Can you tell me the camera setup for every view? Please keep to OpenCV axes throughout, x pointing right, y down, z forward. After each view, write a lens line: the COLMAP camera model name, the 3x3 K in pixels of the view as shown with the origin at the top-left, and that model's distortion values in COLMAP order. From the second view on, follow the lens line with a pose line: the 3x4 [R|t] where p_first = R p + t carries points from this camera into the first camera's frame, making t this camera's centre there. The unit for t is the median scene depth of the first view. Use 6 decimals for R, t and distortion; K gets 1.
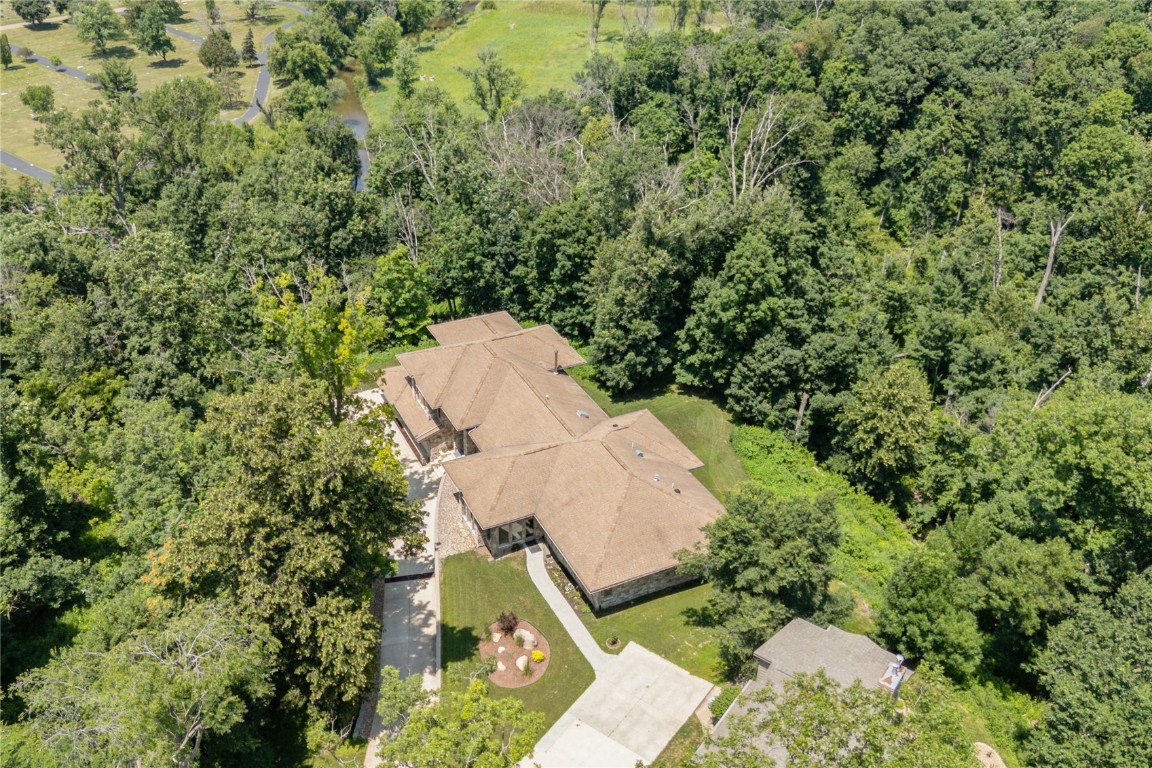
lens RADIAL K [[1027.5, 0, 558.4], [0, 1027.5, 382.5], [0, 0, 1]] dist [0.182793, -0.557829]
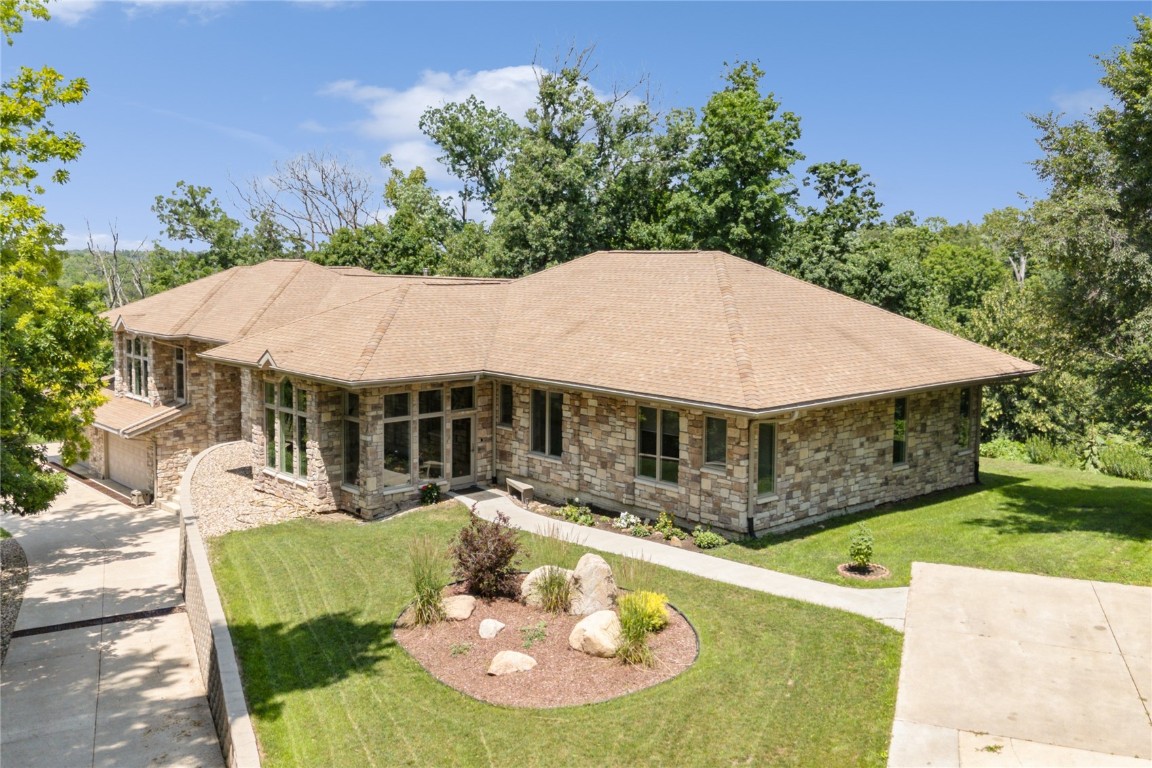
lens RADIAL K [[1027.5, 0, 558.4], [0, 1027.5, 382.5], [0, 0, 1]] dist [0.182793, -0.557829]
pose [[0.958973, -0.032325, 0.281649, -0.078555], [0.141169, 0.915995, -0.375532, 0.216968], [-0.245850, 0.399885, 0.882978, 0.537162]]
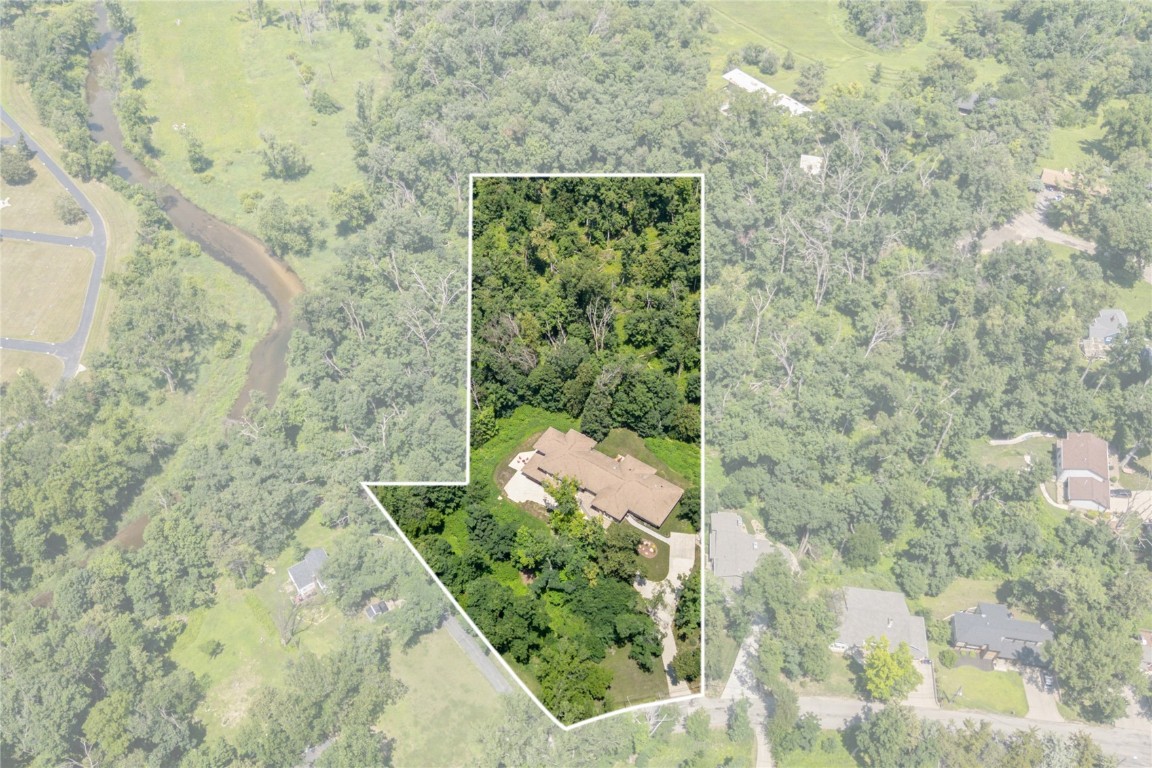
lens RADIAL K [[1027.5, 0, 558.4], [0, 1027.5, 382.5], [0, 0, 1]] dist [0.182793, -0.557829]
pose [[0.857673, -0.389450, 0.335746, -0.963497], [0.261049, 0.892340, 0.368216, -1.250818], [-0.443001, -0.228162, 0.867002, -1.415969]]
